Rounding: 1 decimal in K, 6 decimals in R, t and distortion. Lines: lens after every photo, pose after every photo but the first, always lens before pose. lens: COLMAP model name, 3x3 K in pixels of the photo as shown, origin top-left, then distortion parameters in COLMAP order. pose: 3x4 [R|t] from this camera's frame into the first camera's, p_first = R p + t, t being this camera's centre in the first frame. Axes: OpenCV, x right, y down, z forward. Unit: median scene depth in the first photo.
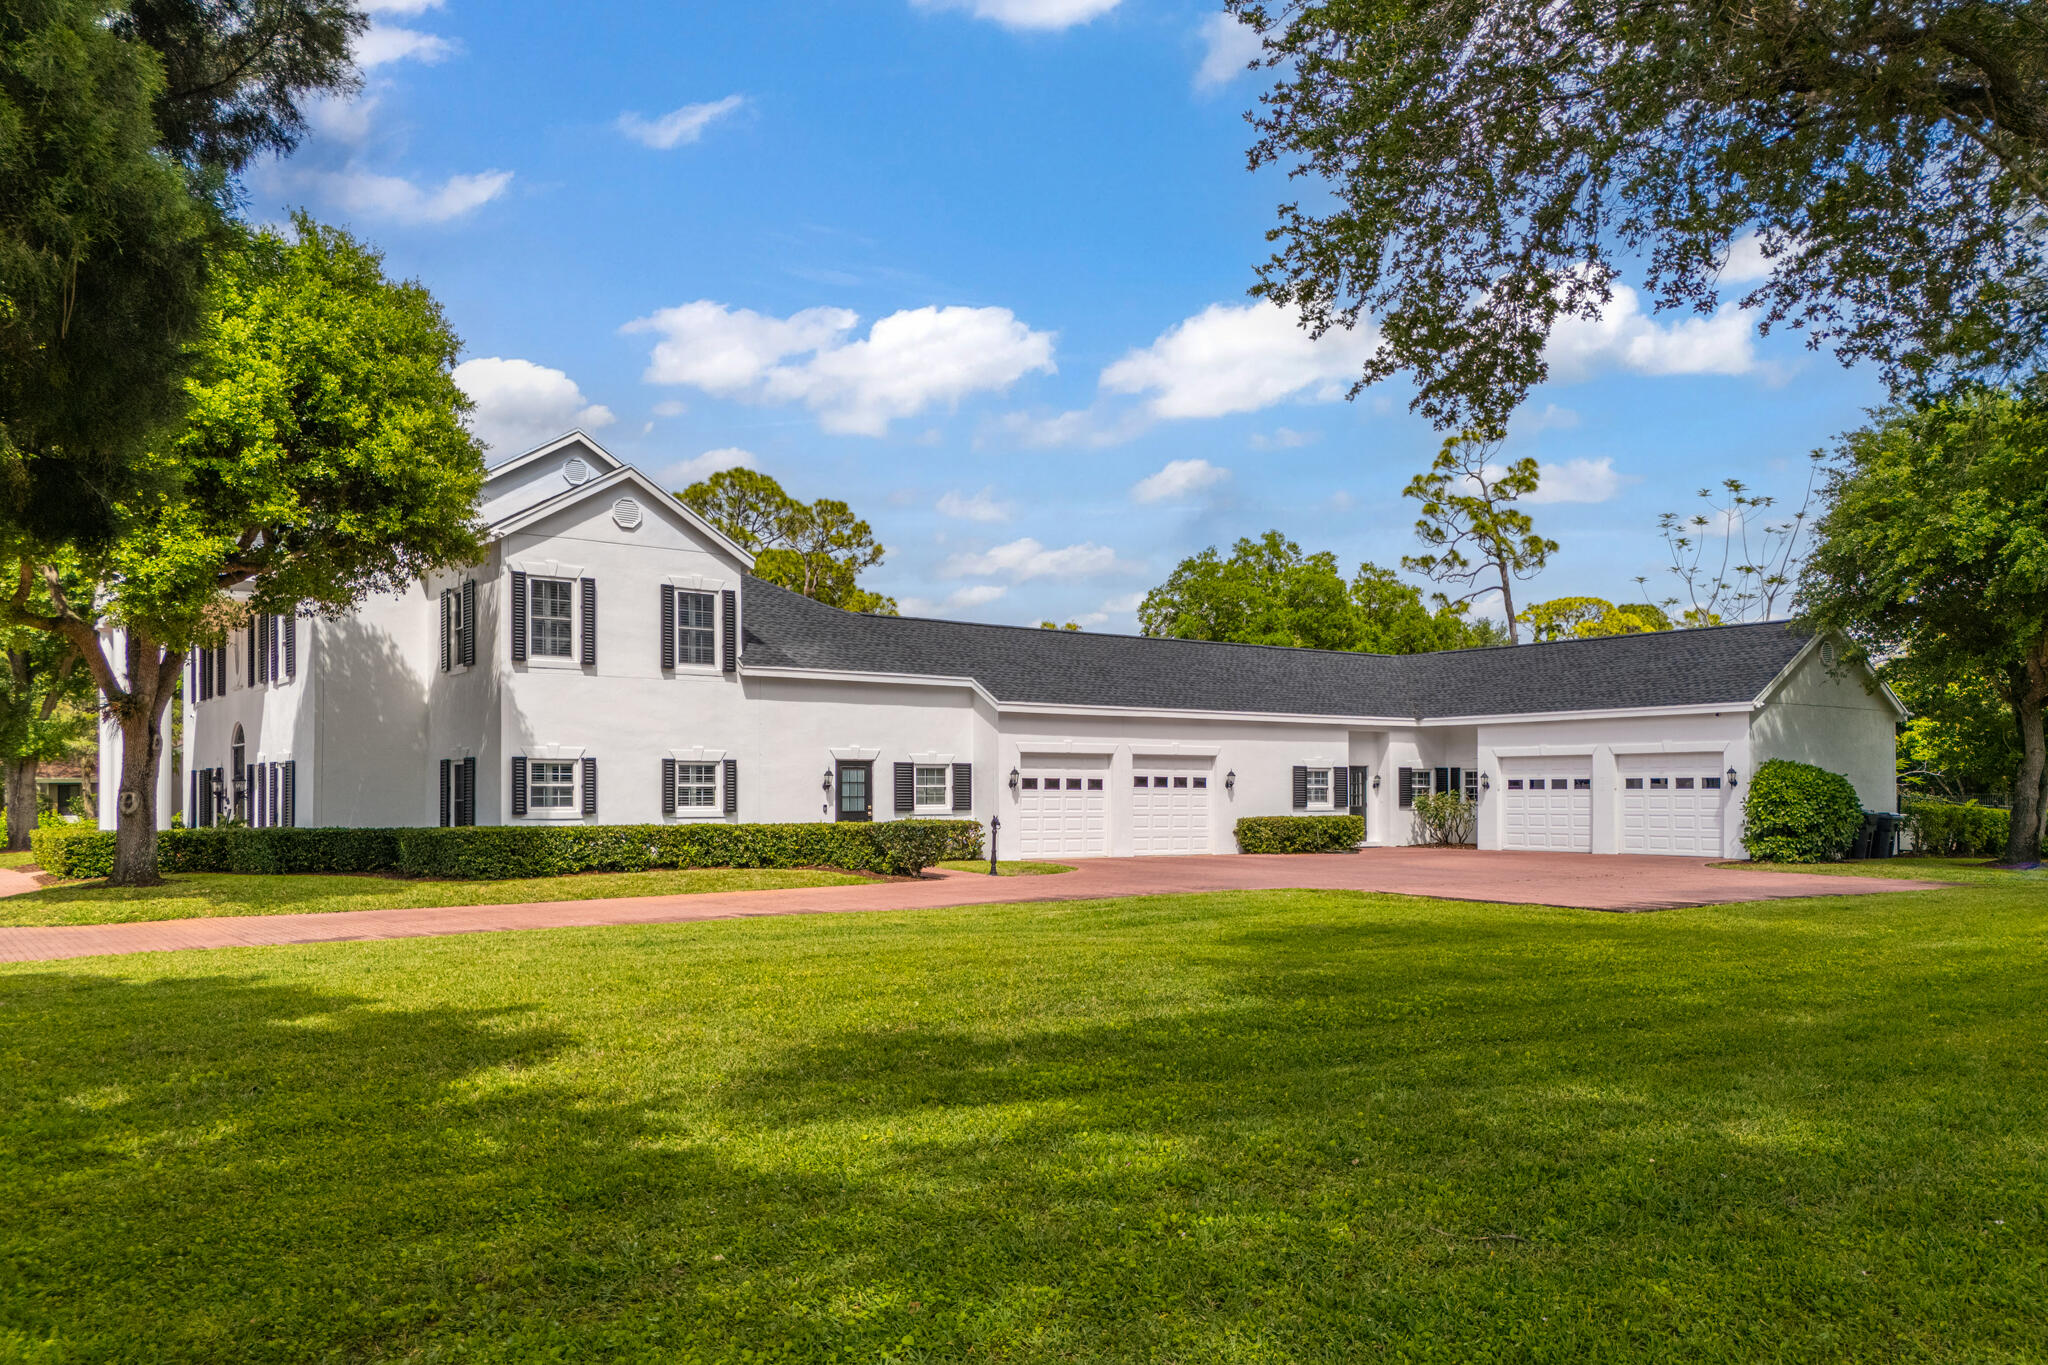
lens RADIAL K [[1494.1, 0, 1021.2], [0, 1494.1, 690.7], [0, 0, 1]] dist [-0.008707, -0.001108]
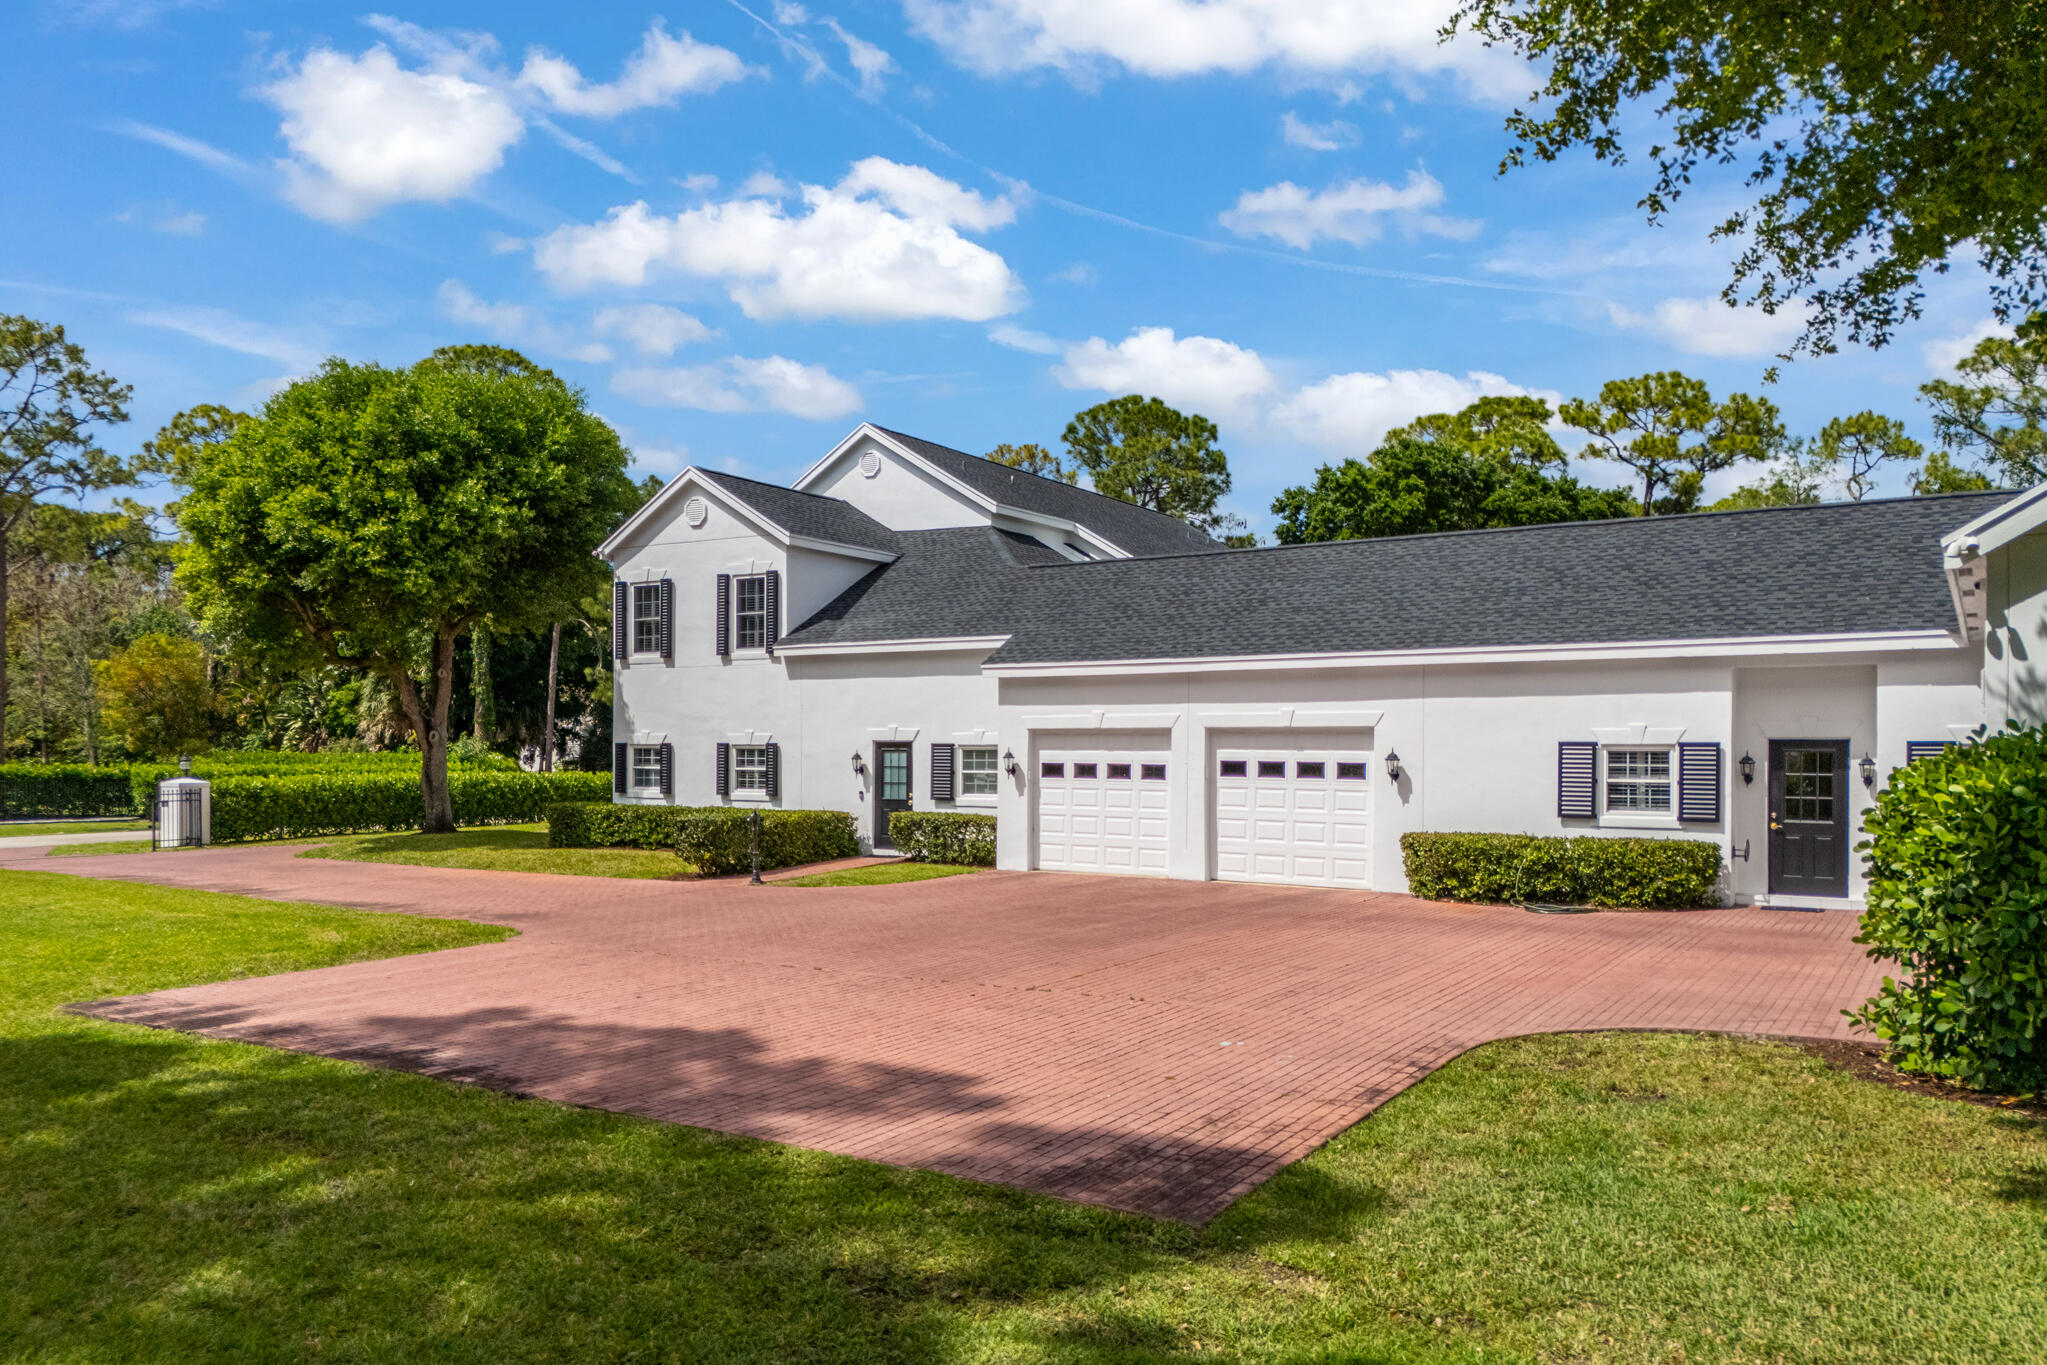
lens RADIAL K [[1493.4, 0, 1021.9], [0, 1493.4, 676.7], [0, 0, 1]] dist [-0.008707, -0.001108]
pose [[0.375977, -0.055125, -0.924988, 0.728207], [0.047179, 0.998073, -0.040304, 0.047057], [0.925427, -0.028486, 0.377853, 0.736550]]
